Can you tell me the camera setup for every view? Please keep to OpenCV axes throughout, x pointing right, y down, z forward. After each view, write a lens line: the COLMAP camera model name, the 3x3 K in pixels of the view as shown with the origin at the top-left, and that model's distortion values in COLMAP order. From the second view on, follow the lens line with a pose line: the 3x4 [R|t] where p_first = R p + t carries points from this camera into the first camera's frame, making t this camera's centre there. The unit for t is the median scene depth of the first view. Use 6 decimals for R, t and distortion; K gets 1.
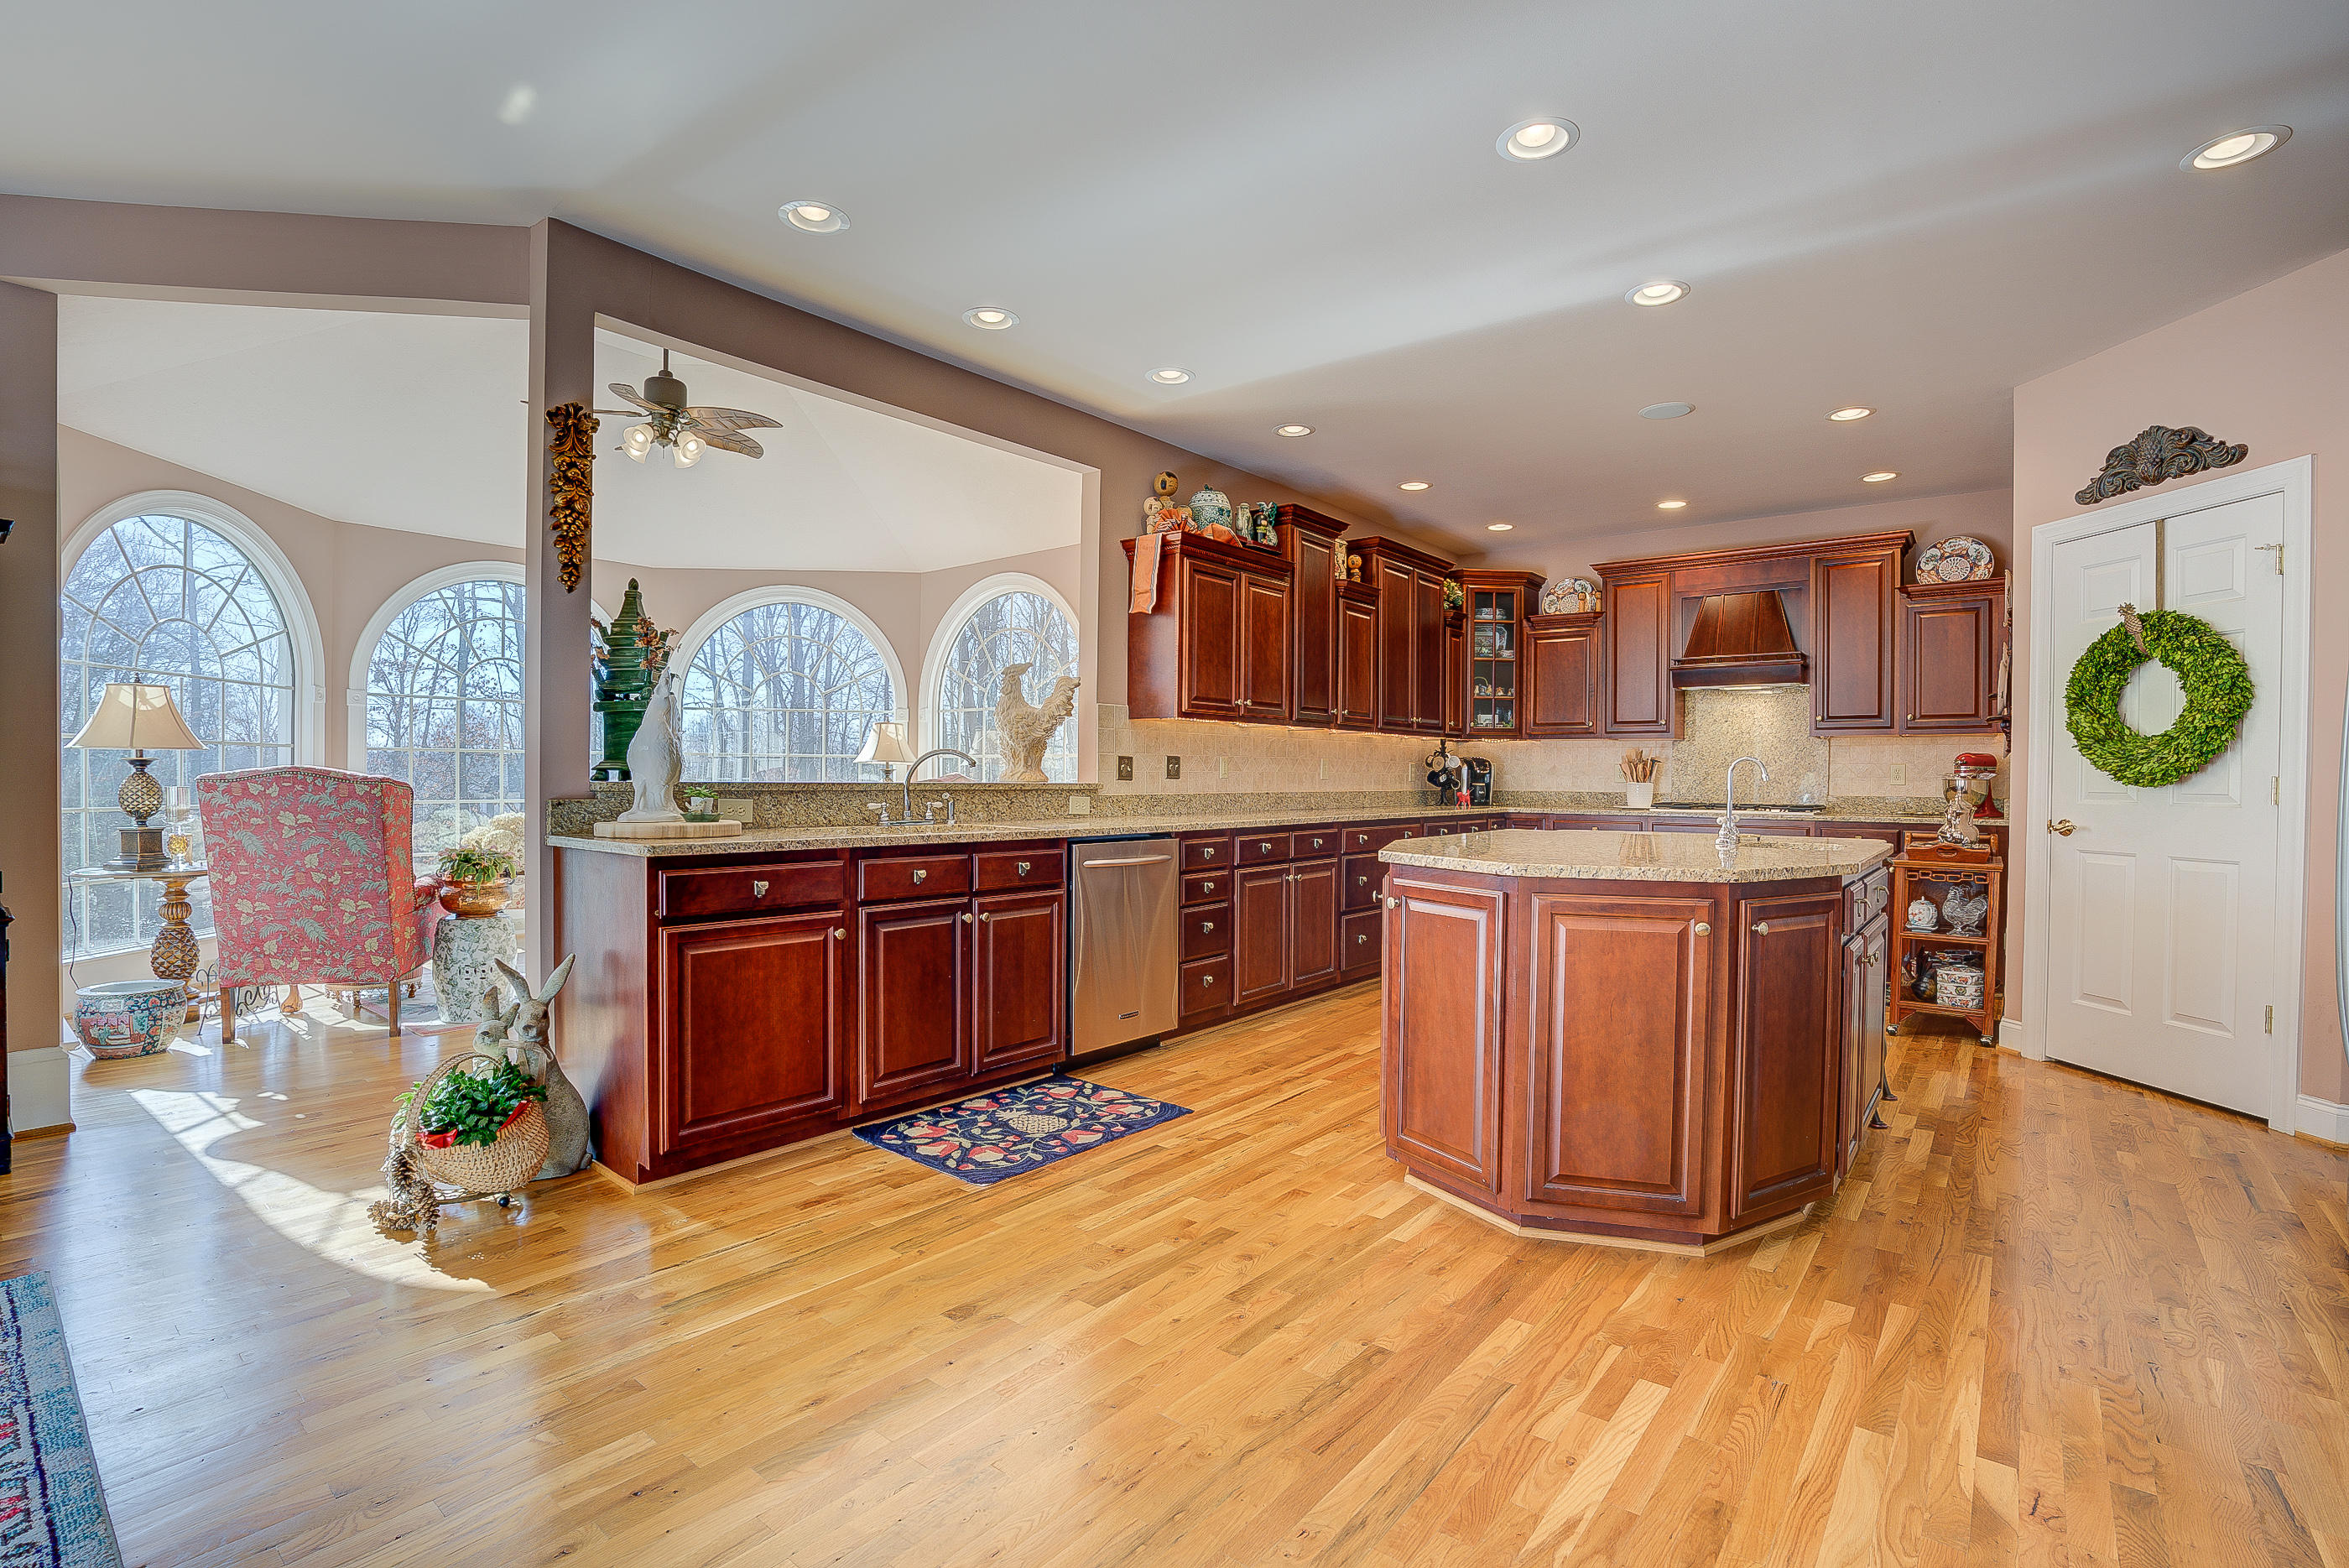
lens RADIAL K [[1078.0, 0, 1184.3], [0, 1078.0, 791.3], [0, 0, 1]] dist [-0.078972, 0.029542]
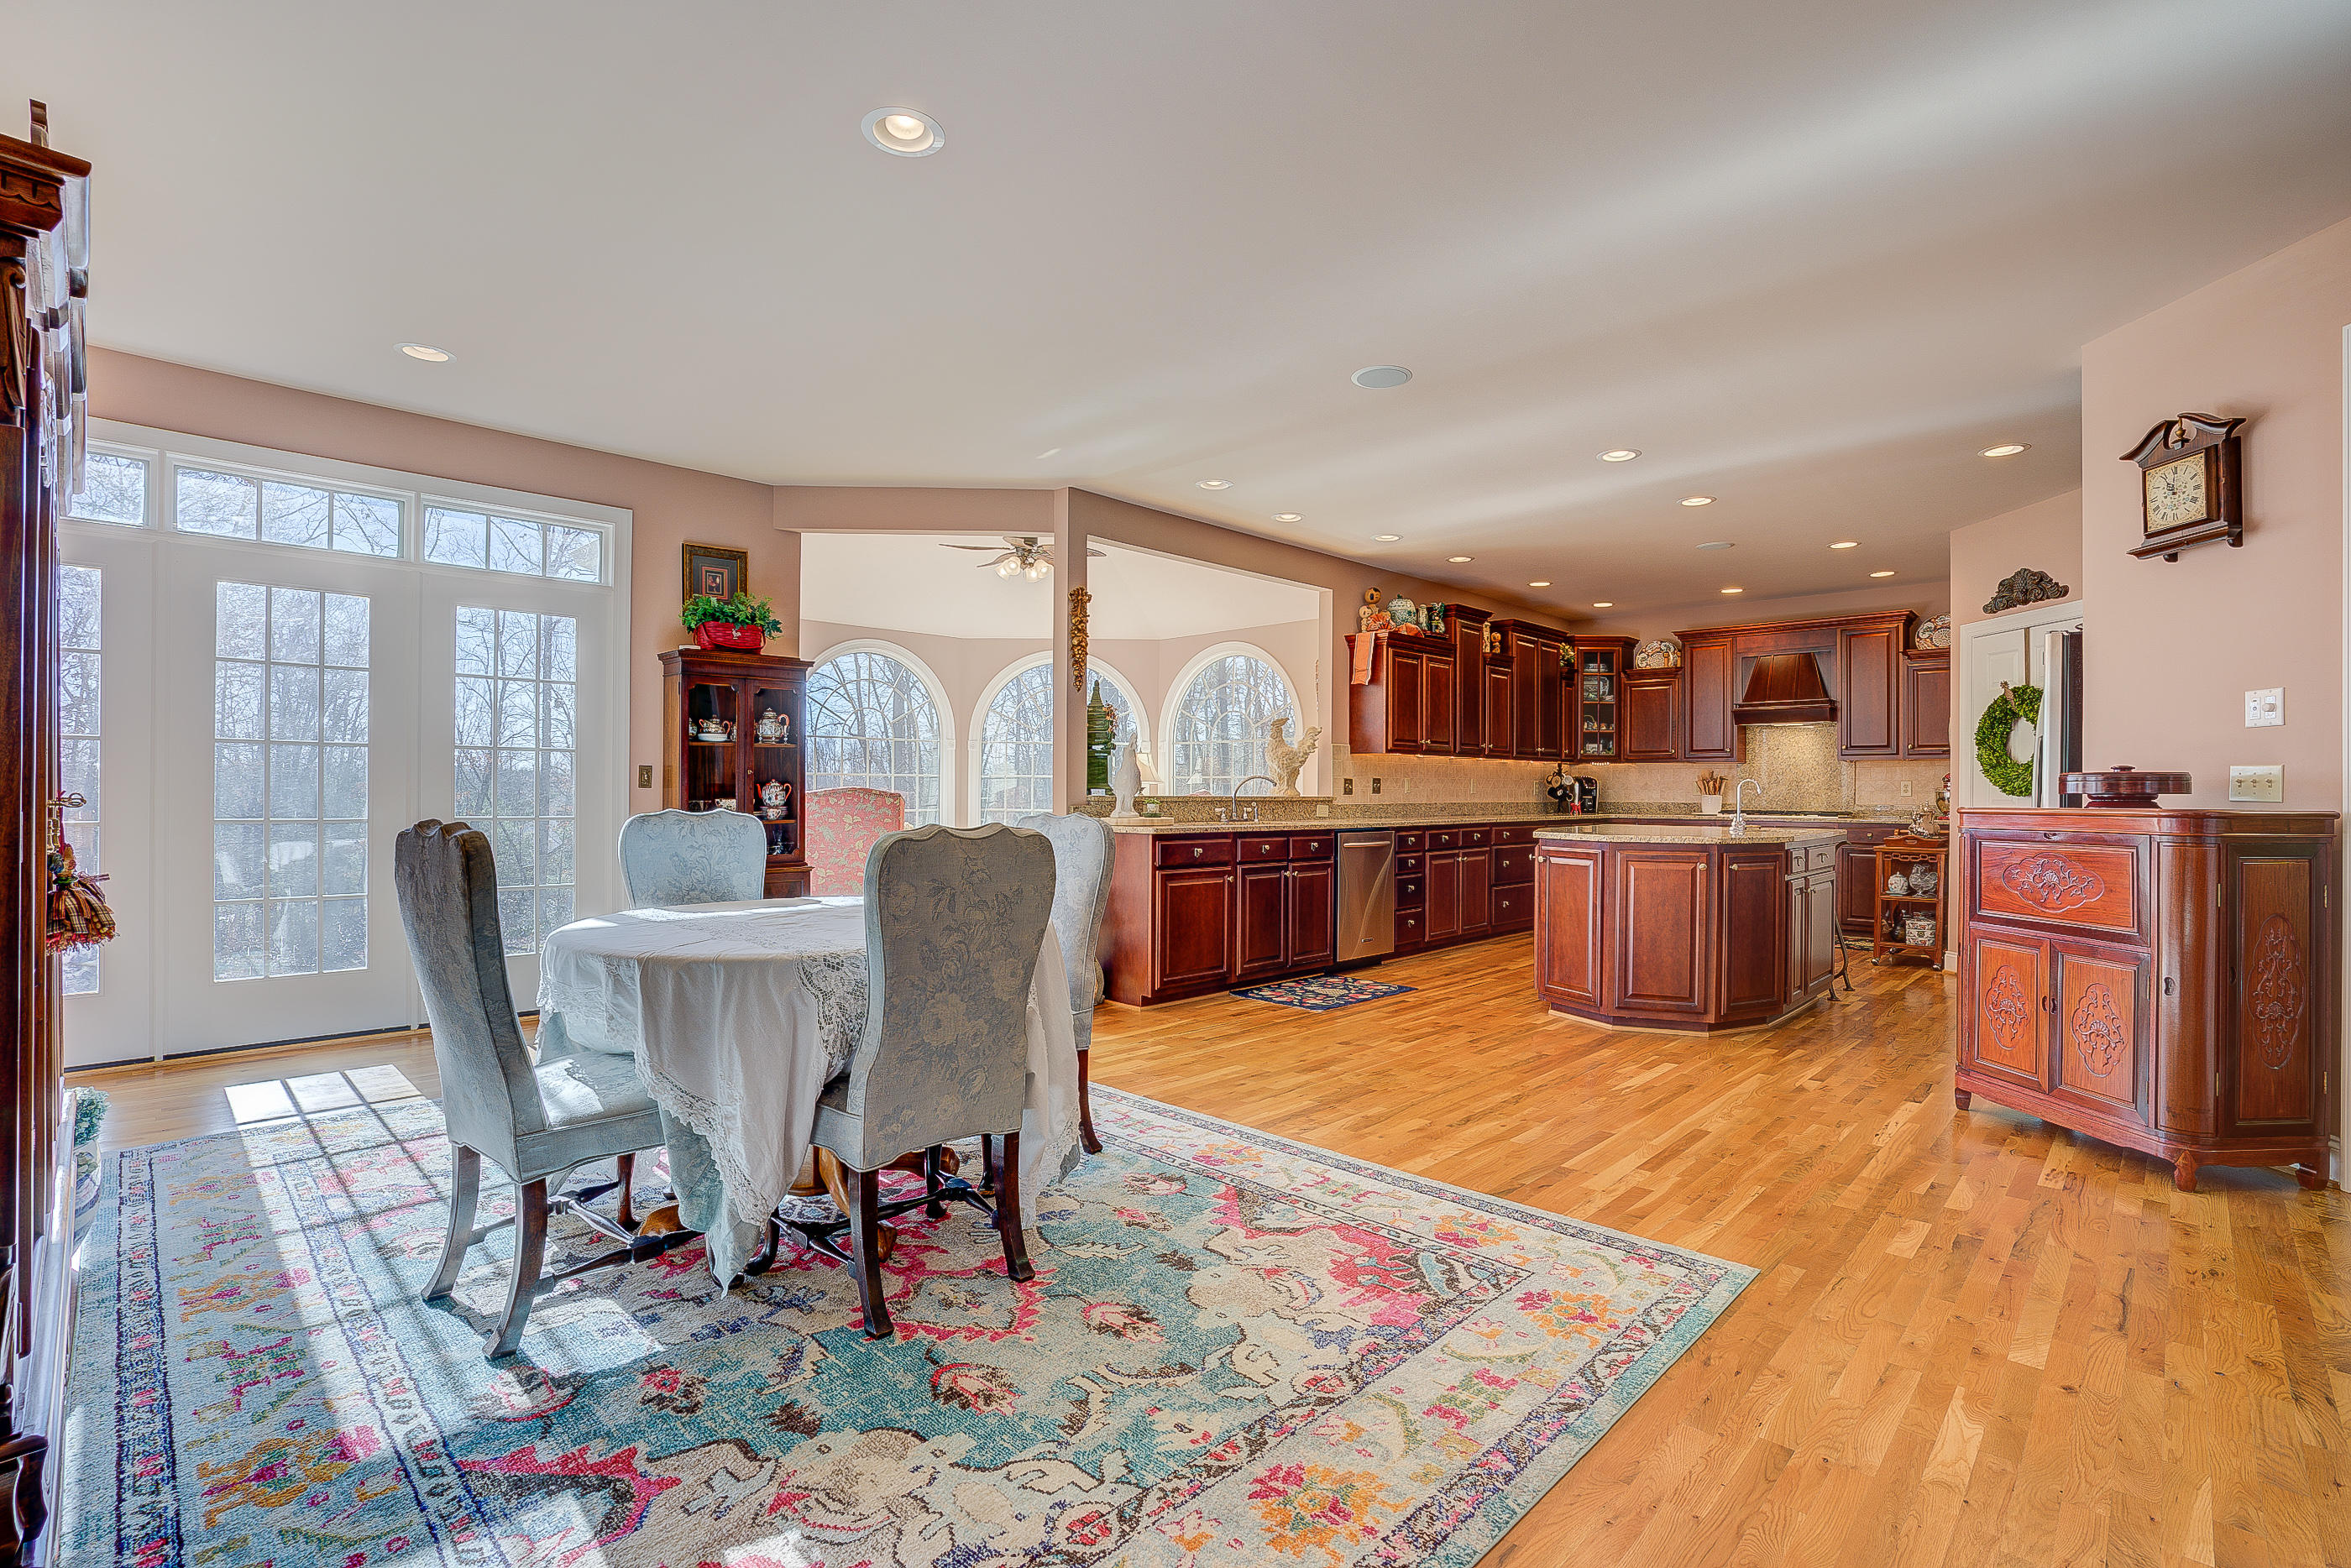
lens RADIAL K [[1078.7, 0, 1185.3], [0, 1078.7, 791.3], [0, 0, 1]] dist [-0.078972, 0.029542]
pose [[0.995818, -0.002692, -0.091319, -0.147933], [0.001392, 0.999897, -0.014300, 0.006685], [0.091349, 0.014113, 0.995719, -0.531991]]
